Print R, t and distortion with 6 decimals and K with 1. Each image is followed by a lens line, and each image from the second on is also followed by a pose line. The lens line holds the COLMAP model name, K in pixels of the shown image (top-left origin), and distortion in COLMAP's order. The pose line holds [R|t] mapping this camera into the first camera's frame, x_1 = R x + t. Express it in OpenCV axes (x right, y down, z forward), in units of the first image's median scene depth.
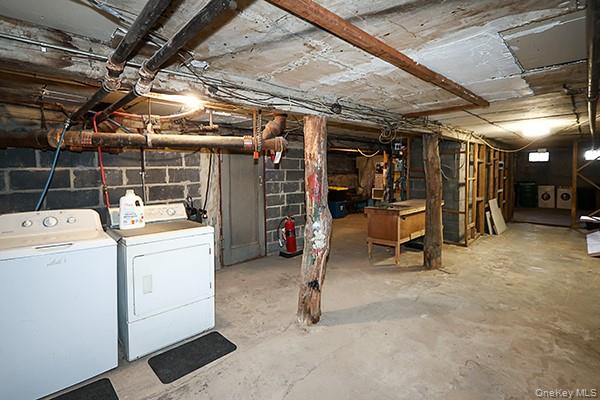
lens RADIAL K [[286.8, 0, 299.1], [0, 286.8, 194.7], [0, 0, 1]] dist [-0.000755, -0.000516]
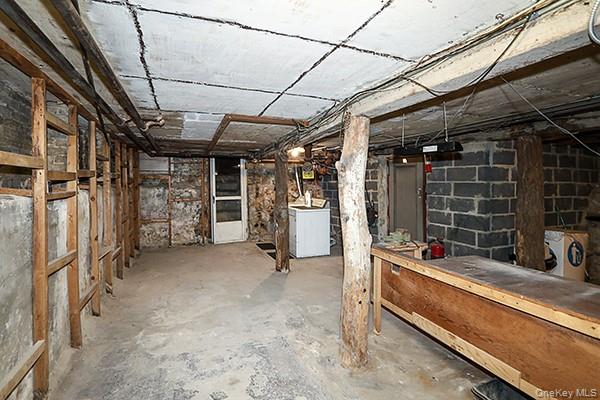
lens RADIAL K [[286.8, 0, 299.1], [0, 286.8, 194.7], [0, 0, 1]] dist [-0.000755, -0.000516]
pose [[-0.376320, 0.039111, -0.925664, 1.028062], [-0.079654, 0.994044, 0.074382, -0.093648], [0.923059, 0.101724, -0.370963, 1.110942]]
